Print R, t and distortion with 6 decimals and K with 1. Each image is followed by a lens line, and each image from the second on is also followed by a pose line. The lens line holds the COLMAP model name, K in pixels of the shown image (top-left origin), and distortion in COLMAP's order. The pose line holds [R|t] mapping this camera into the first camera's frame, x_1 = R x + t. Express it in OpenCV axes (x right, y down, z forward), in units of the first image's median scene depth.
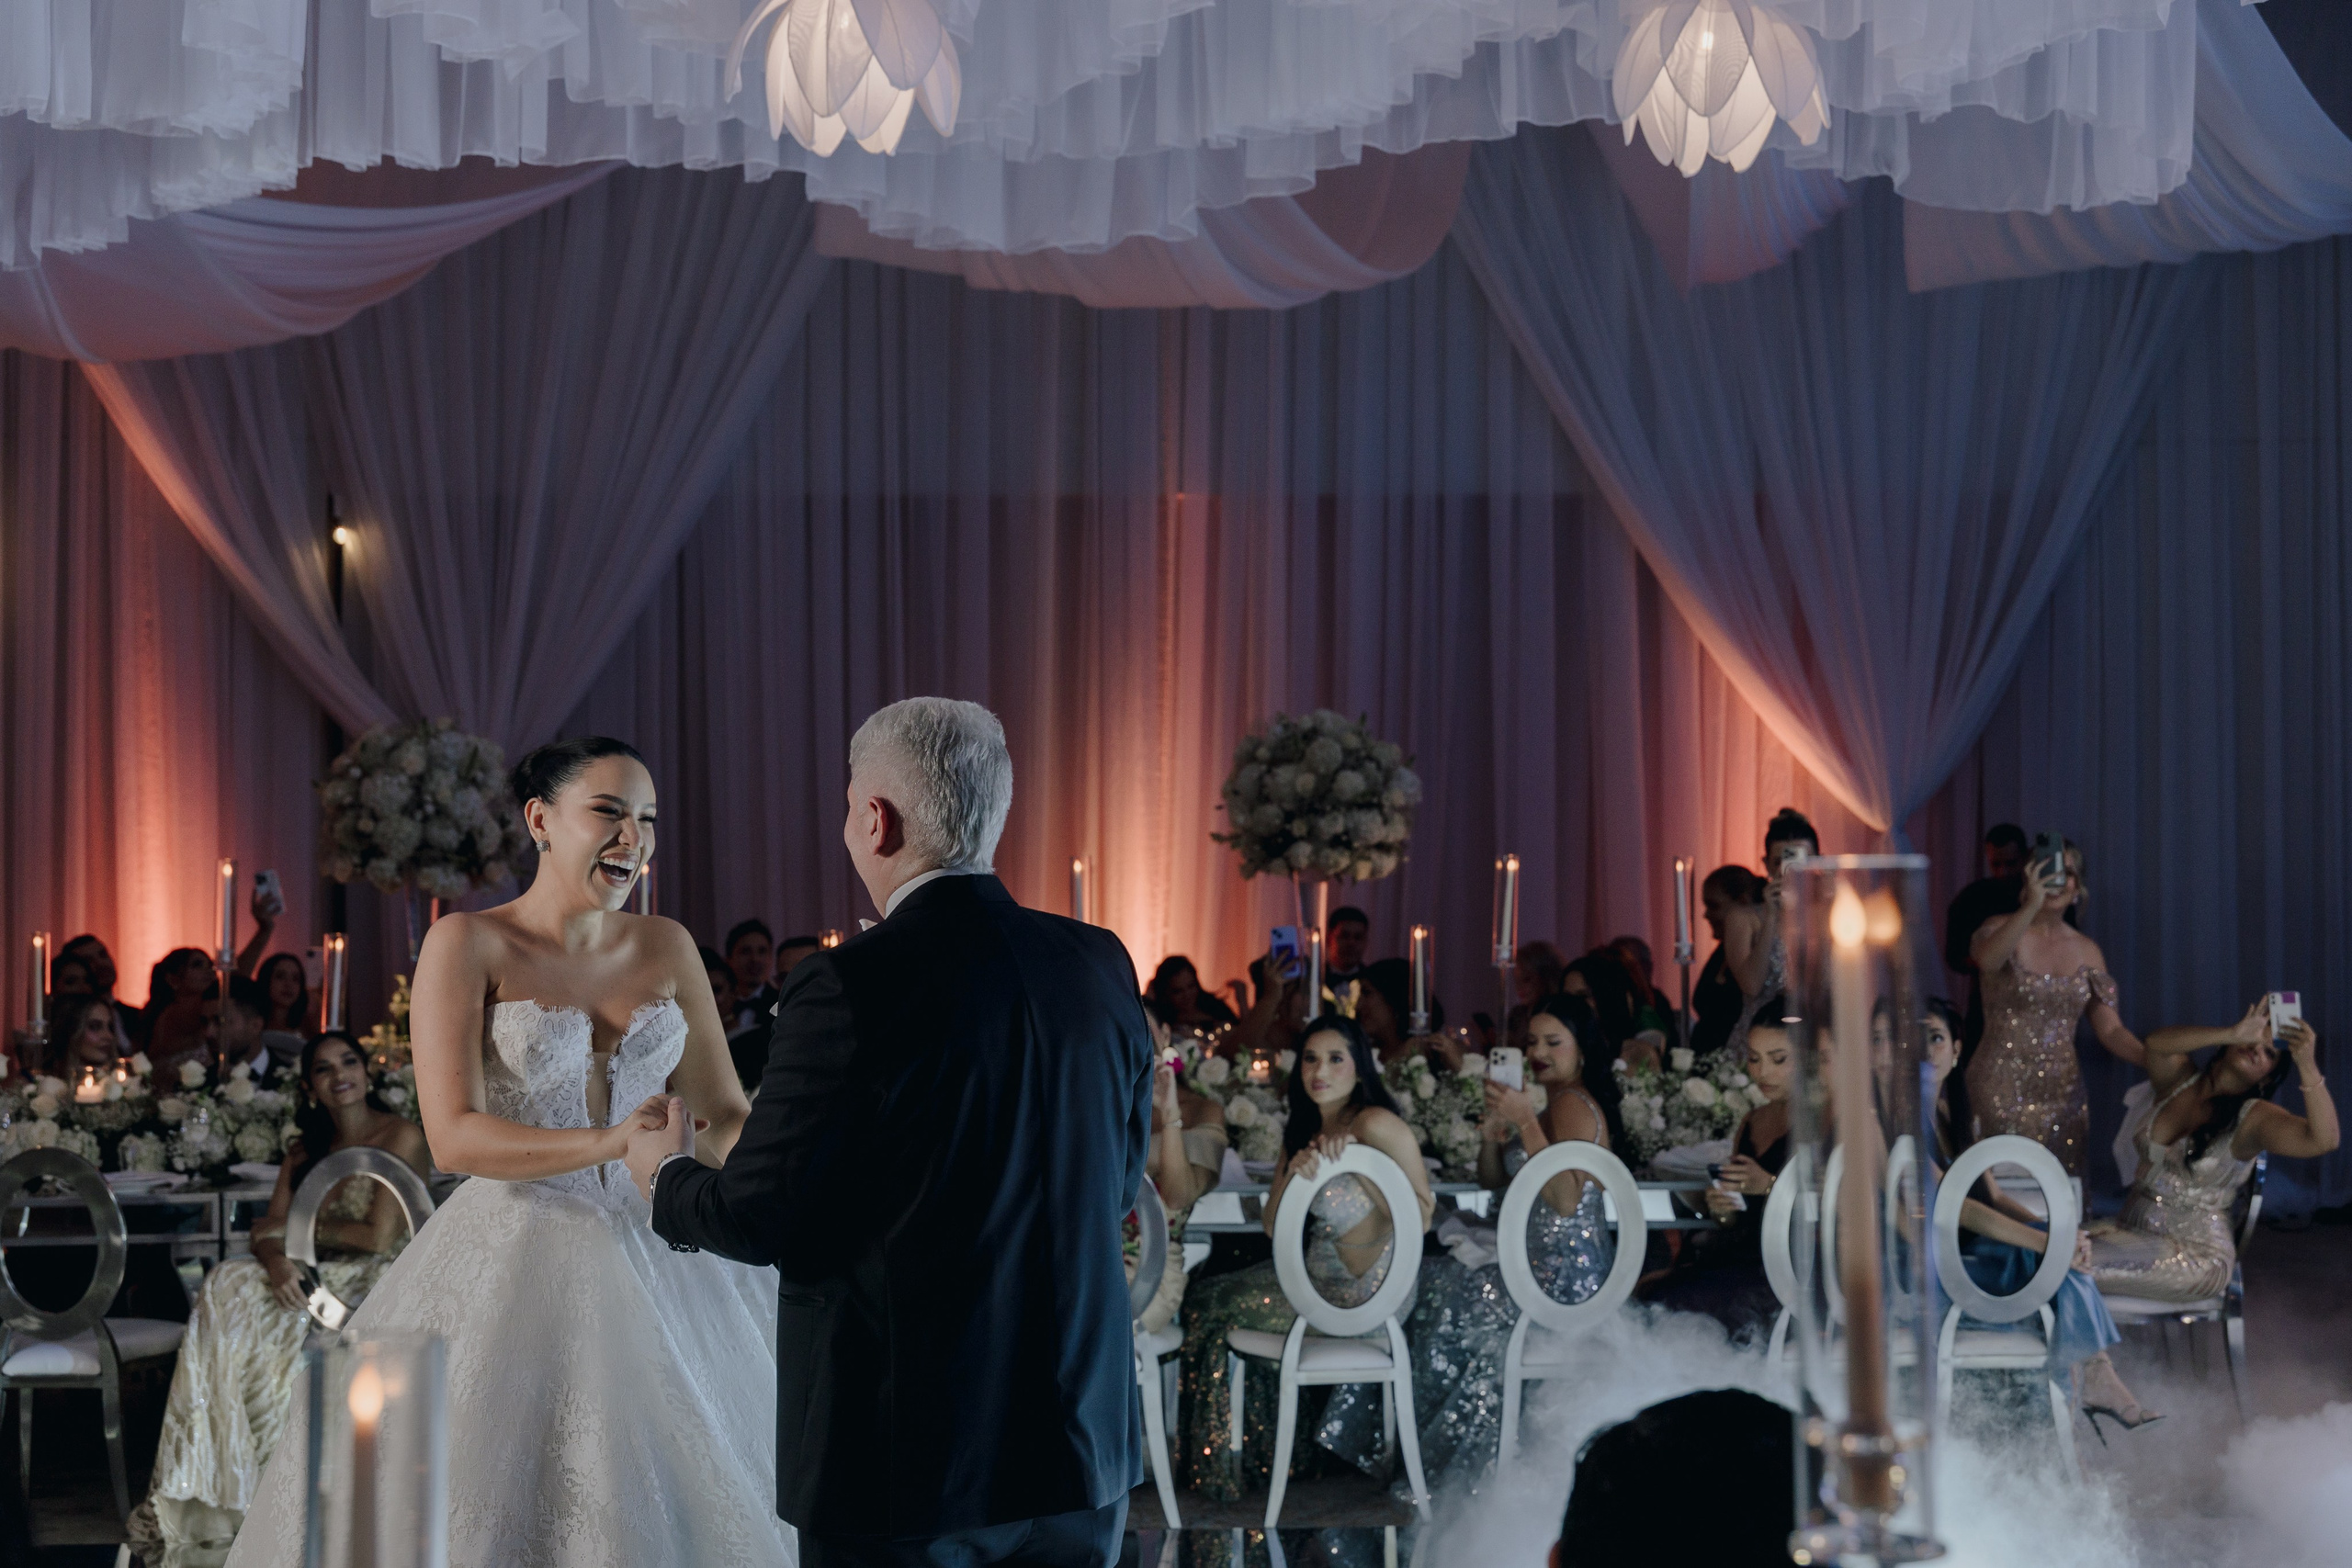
lens RADIAL K [[3130.3, 0, 1180.6], [0, 3130.3, 848.5], [0, 0, 1]] dist [0.016110, -0.014717]
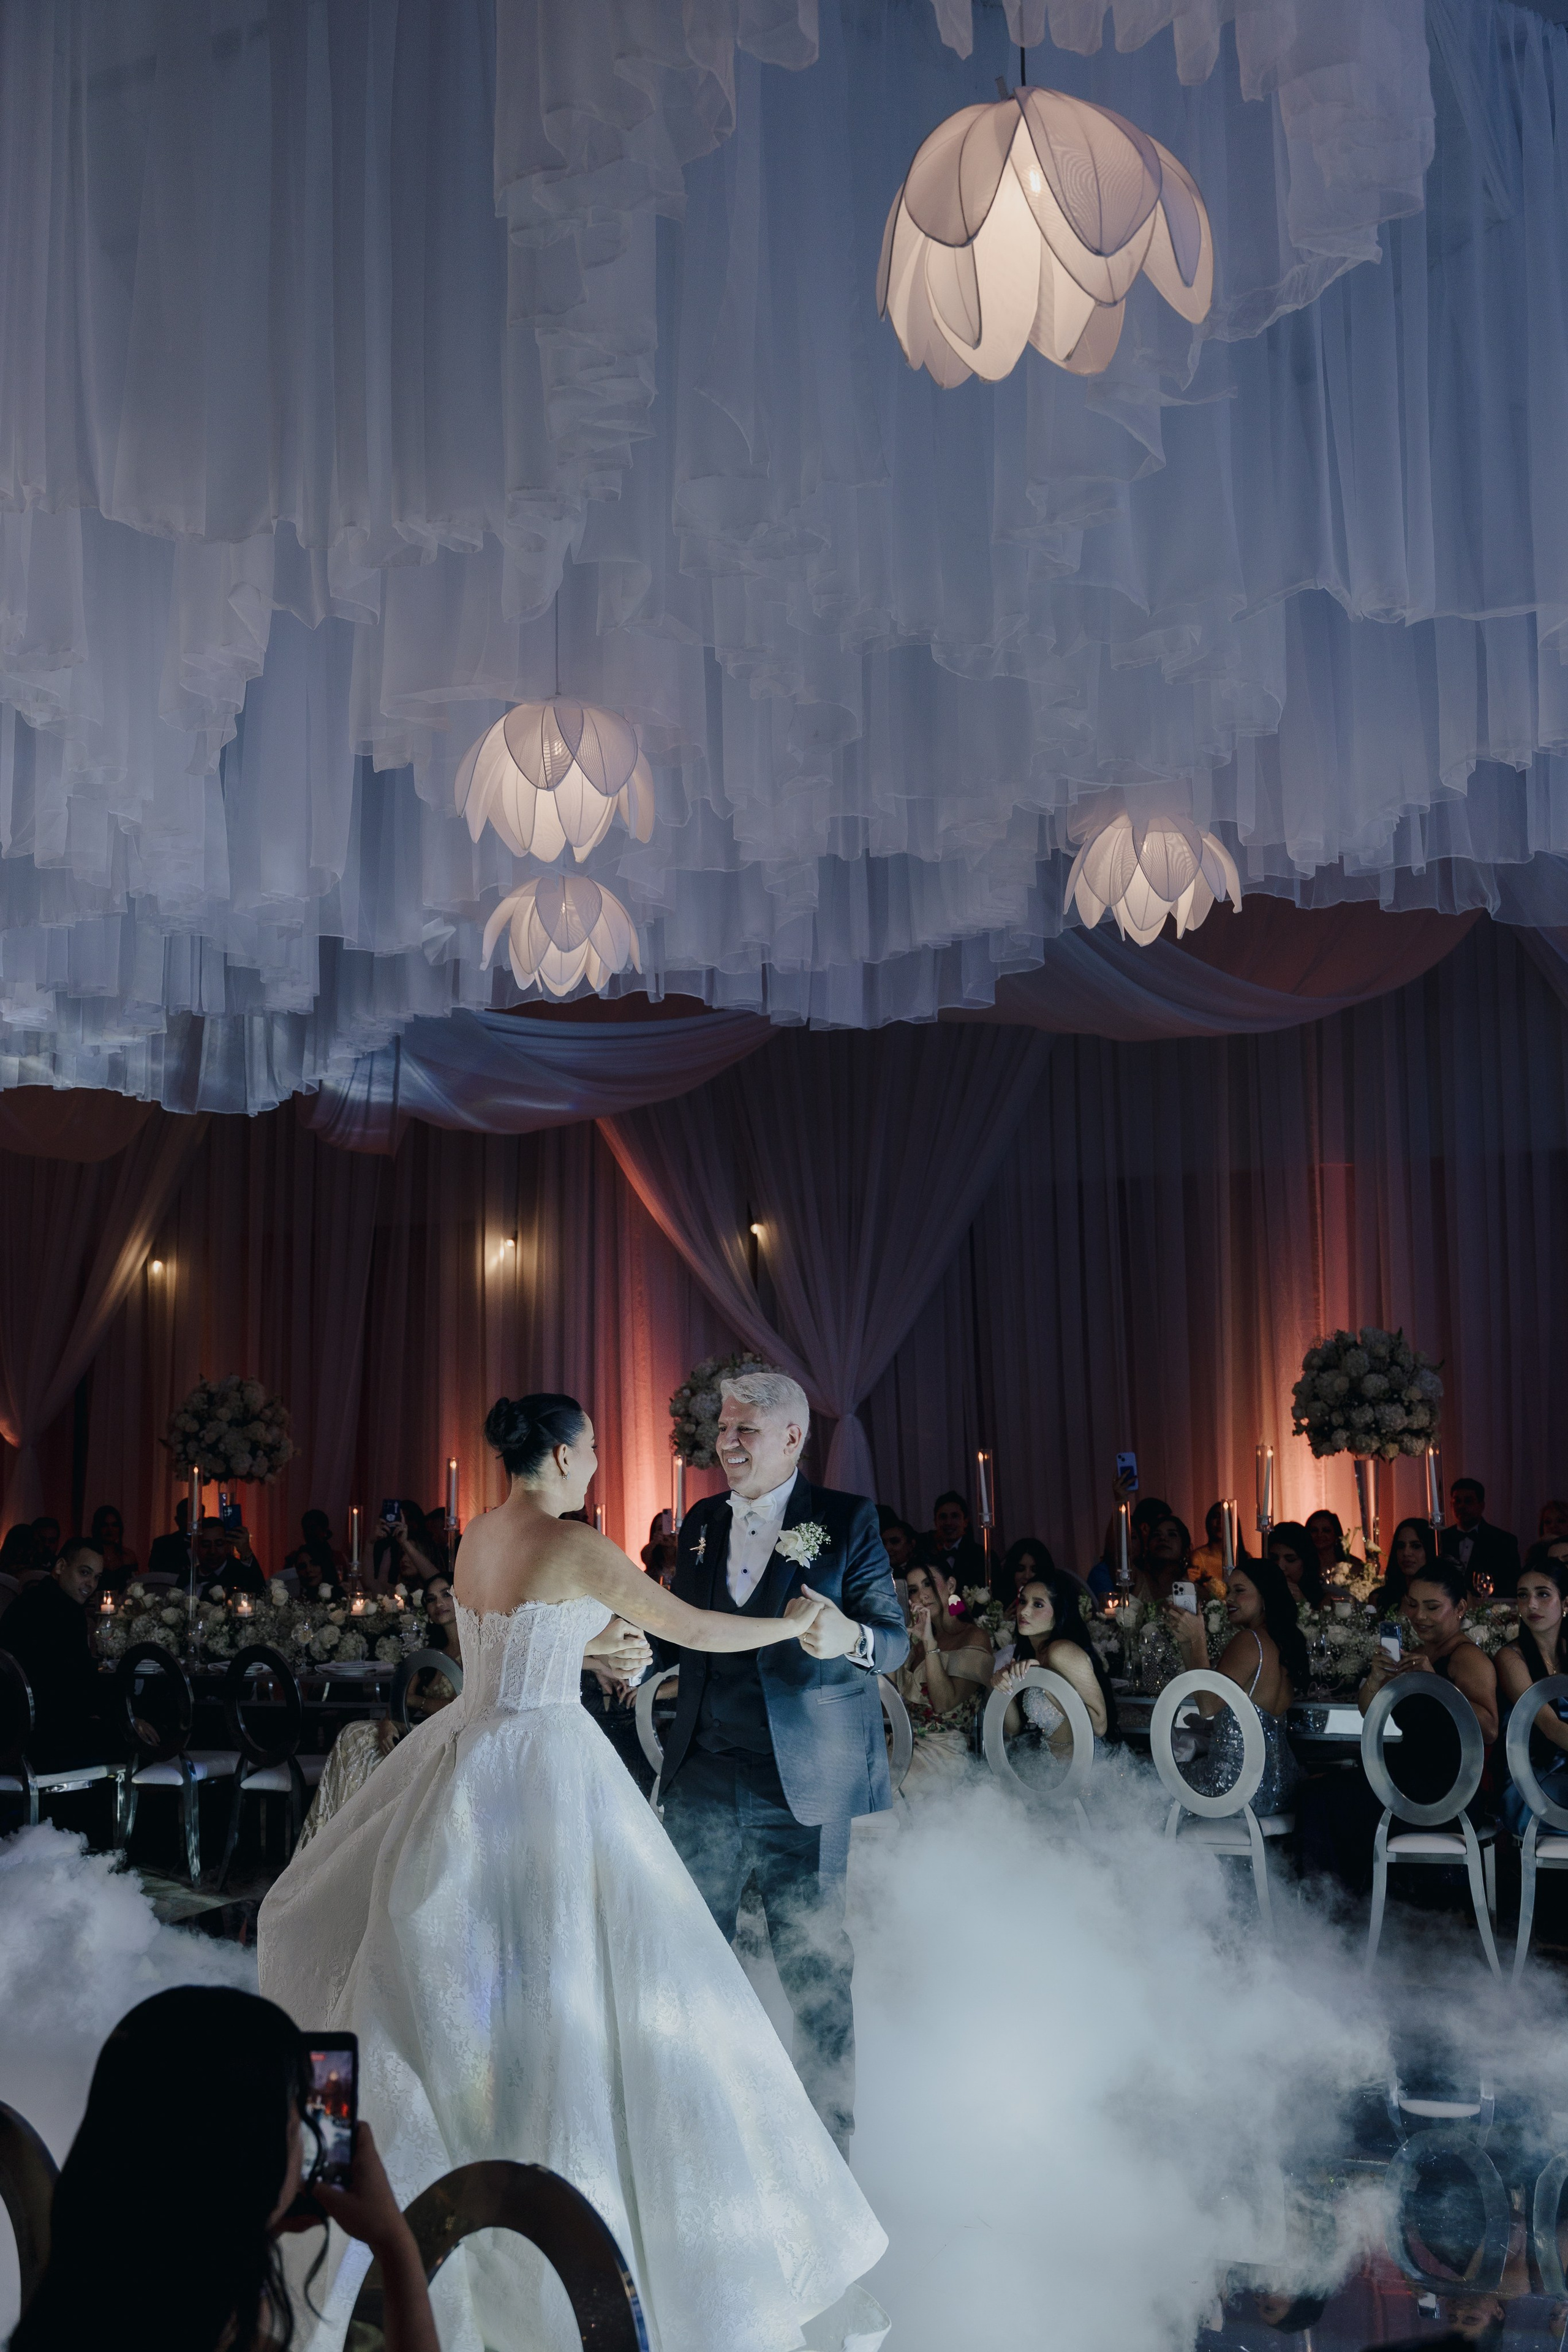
lens RADIAL K [[2336.8, 0, 784.0], [0, 2336.8, 1176.0], [0, 0, 1]] dist [-0.001854, 0.003119]
pose [[0.895665, -0.063351, -0.440194, 0.348205], [0.016664, 0.993888, -0.109131, -0.006253], [0.444417, 0.090410, 0.891246, 0.031897]]
